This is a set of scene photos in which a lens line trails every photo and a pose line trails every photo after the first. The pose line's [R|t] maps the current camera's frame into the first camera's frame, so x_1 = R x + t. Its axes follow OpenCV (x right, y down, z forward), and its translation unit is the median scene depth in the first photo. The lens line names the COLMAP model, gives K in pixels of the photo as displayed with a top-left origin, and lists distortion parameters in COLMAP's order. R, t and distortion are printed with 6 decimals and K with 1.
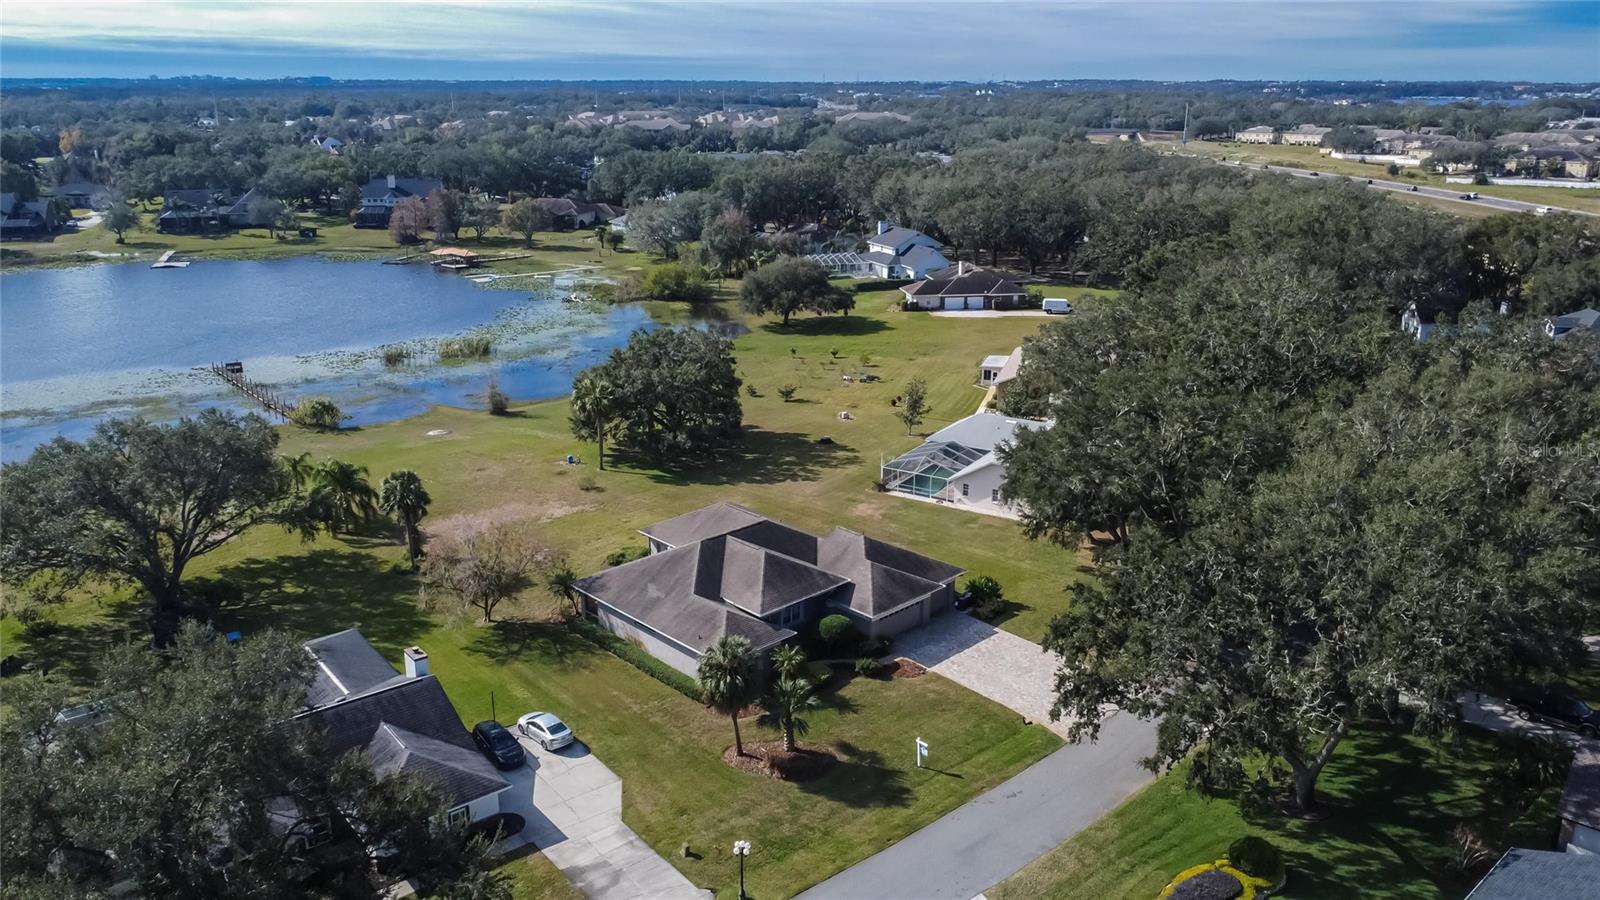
lens RADIAL K [[1193.2, 0, 801.5], [0, 1193.2, 442.6], [0, 0, 1]] dist [0.016683, -0.000281]
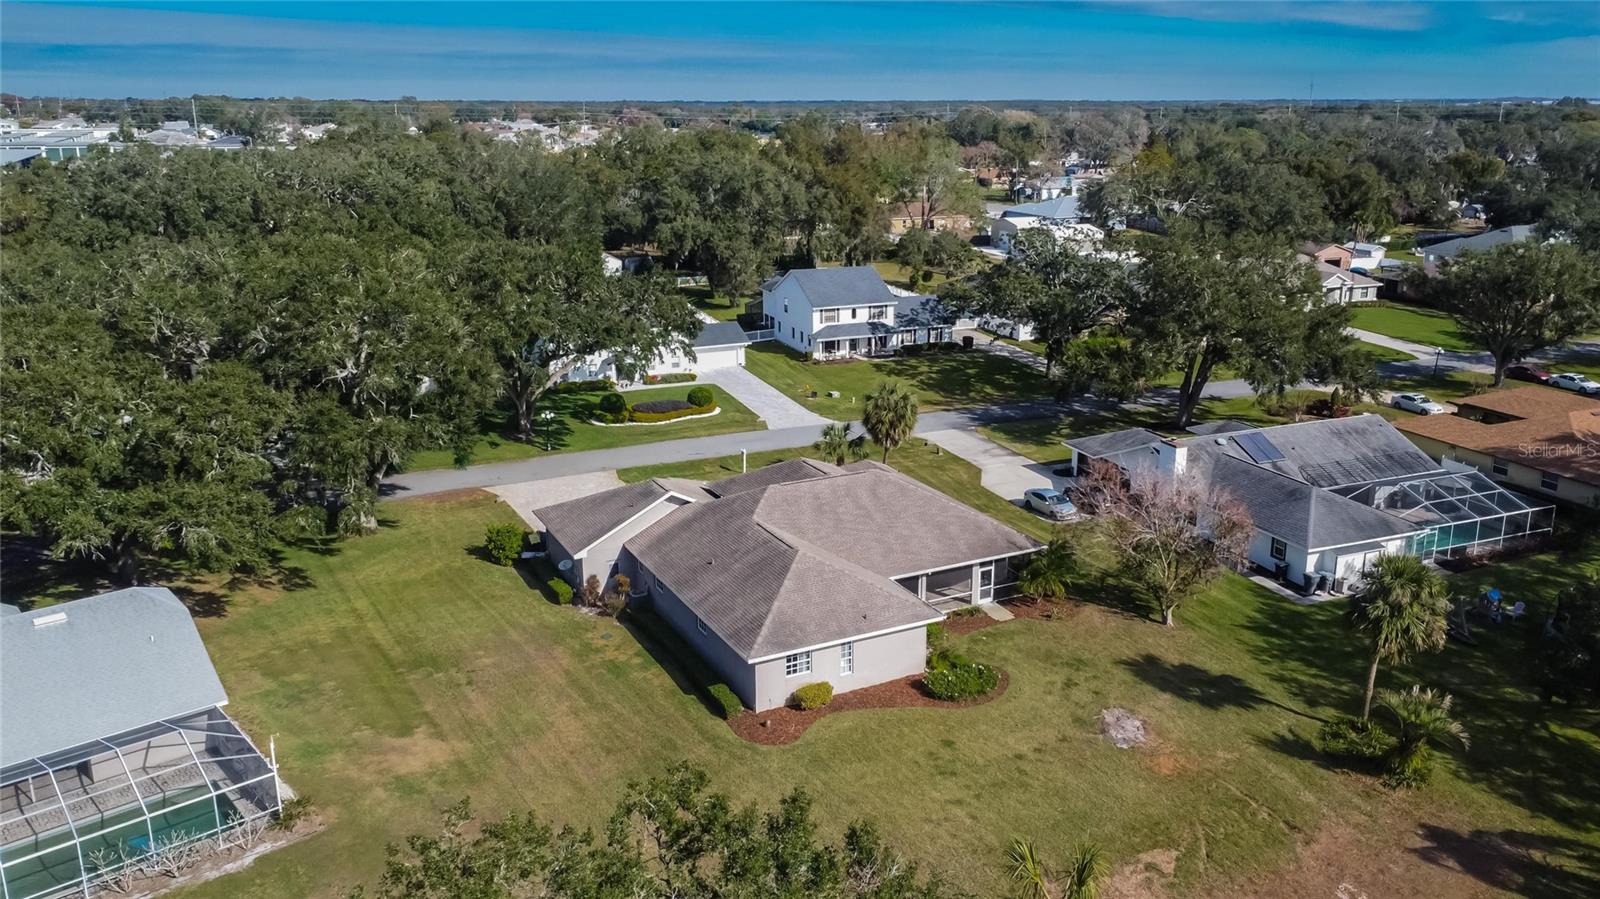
lens RADIAL K [[1213.8, 0, 817.1], [0, 1213.8, 447.9], [0, 0, 1]] dist [0.014844, 0.003769]
pose [[-0.959720, -0.071668, 0.271662, -0.251398], [0.085954, 0.845662, 0.526753, -0.329181], [-0.267486, 0.528886, -0.805438, 1.572136]]
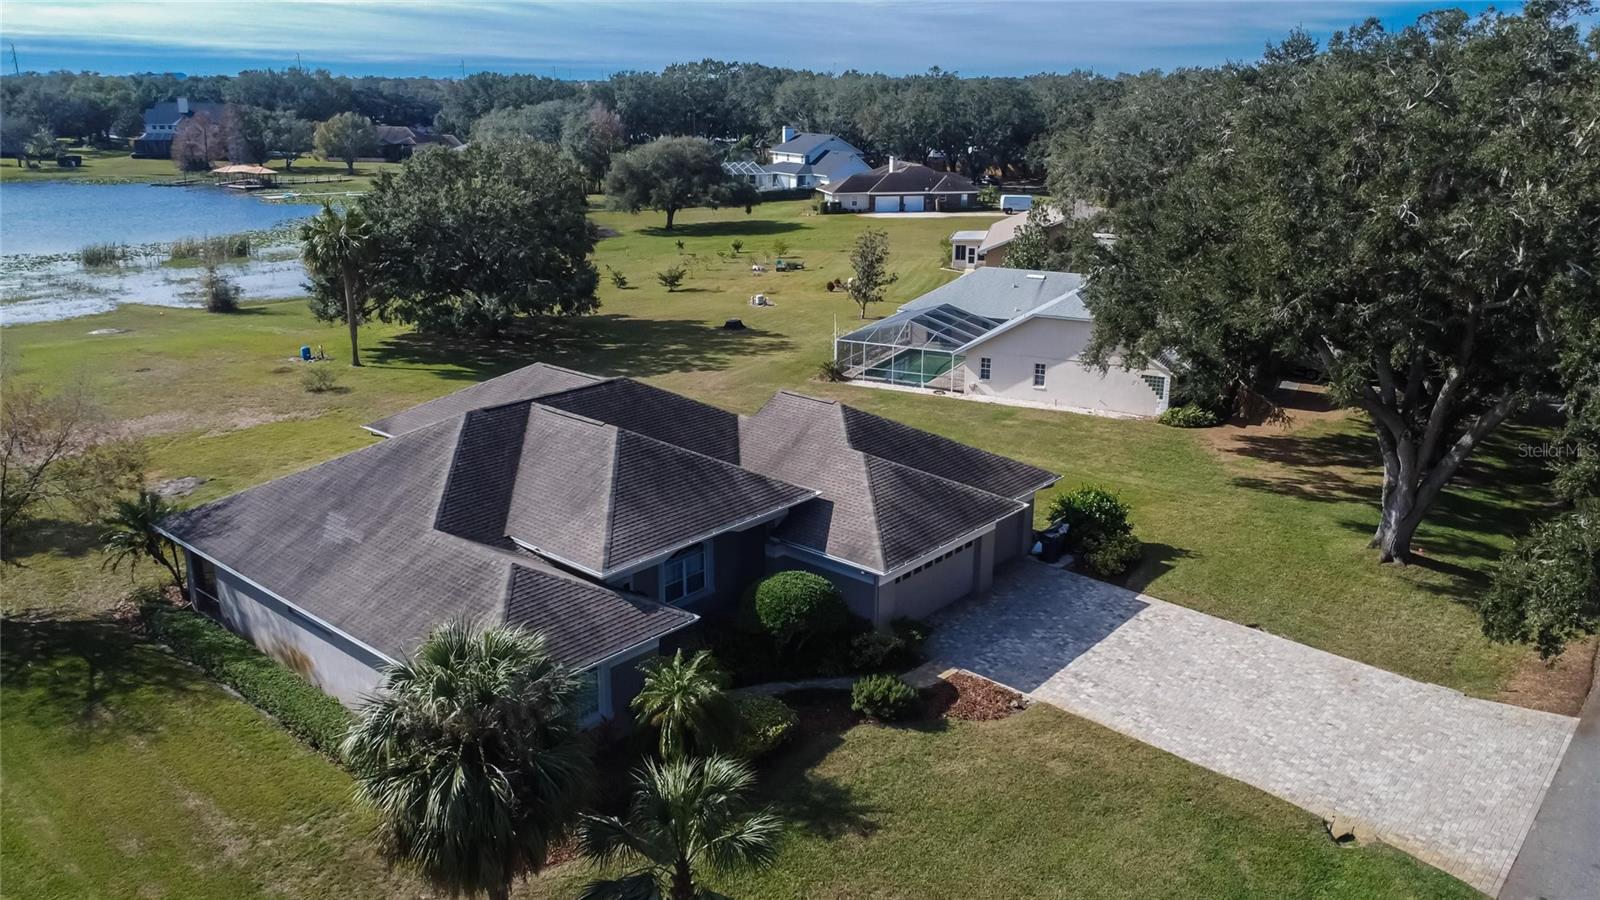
lens RADIAL K [[1193.2, 0, 801.5], [0, 1193.2, 442.6], [0, 0, 1]] dist [0.016683, -0.000281]
pose [[0.995590, -0.022313, 0.091117, -0.004579], [0.022644, 0.999740, -0.002606, 0.093425], [-0.091035, 0.004658, 0.995837, 0.546294]]
